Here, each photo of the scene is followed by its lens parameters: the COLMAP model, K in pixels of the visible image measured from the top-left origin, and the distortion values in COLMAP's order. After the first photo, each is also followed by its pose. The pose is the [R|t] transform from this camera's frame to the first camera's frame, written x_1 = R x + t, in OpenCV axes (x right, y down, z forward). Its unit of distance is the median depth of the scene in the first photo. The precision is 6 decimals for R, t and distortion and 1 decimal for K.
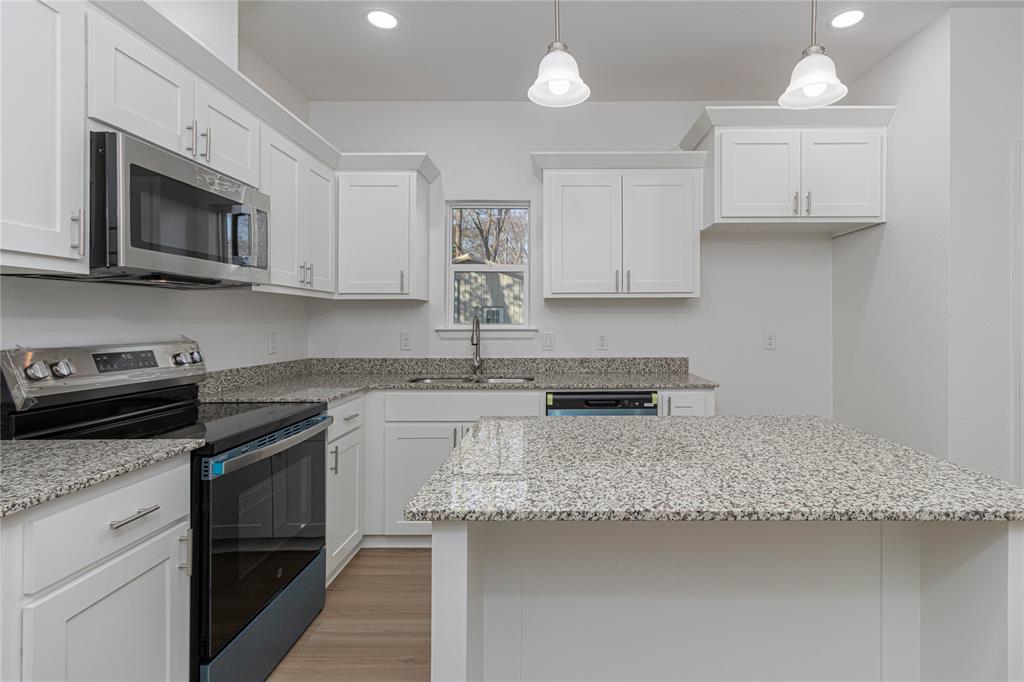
lens RADIAL K [[503.6, 0, 550.5], [0, 503.6, 324.2], [0, 0, 1]] dist [0.001390, 0.000284]
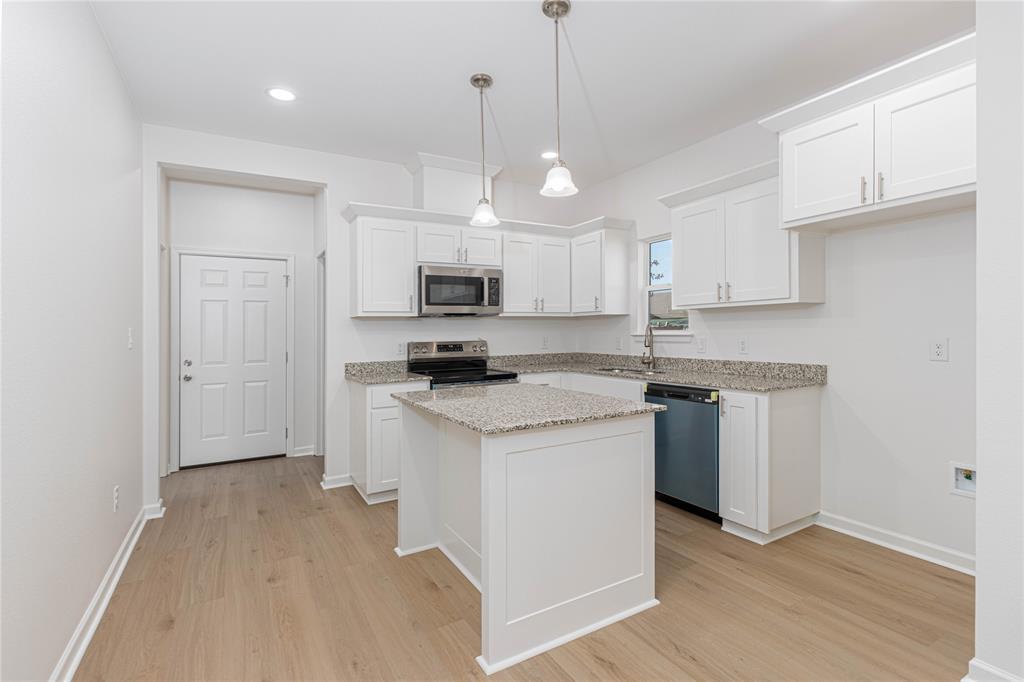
lens RADIAL K [[477.3, 0, 516.3], [0, 477.3, 330.5], [0, 0, 1]] dist [0.000873, 0.001149]
pose [[0.507065, -0.006682, -0.861882, 0.818772], [0.010337, 0.999945, -0.001671, -0.003439], [0.861846, -0.008061, 0.507106, 0.058275]]
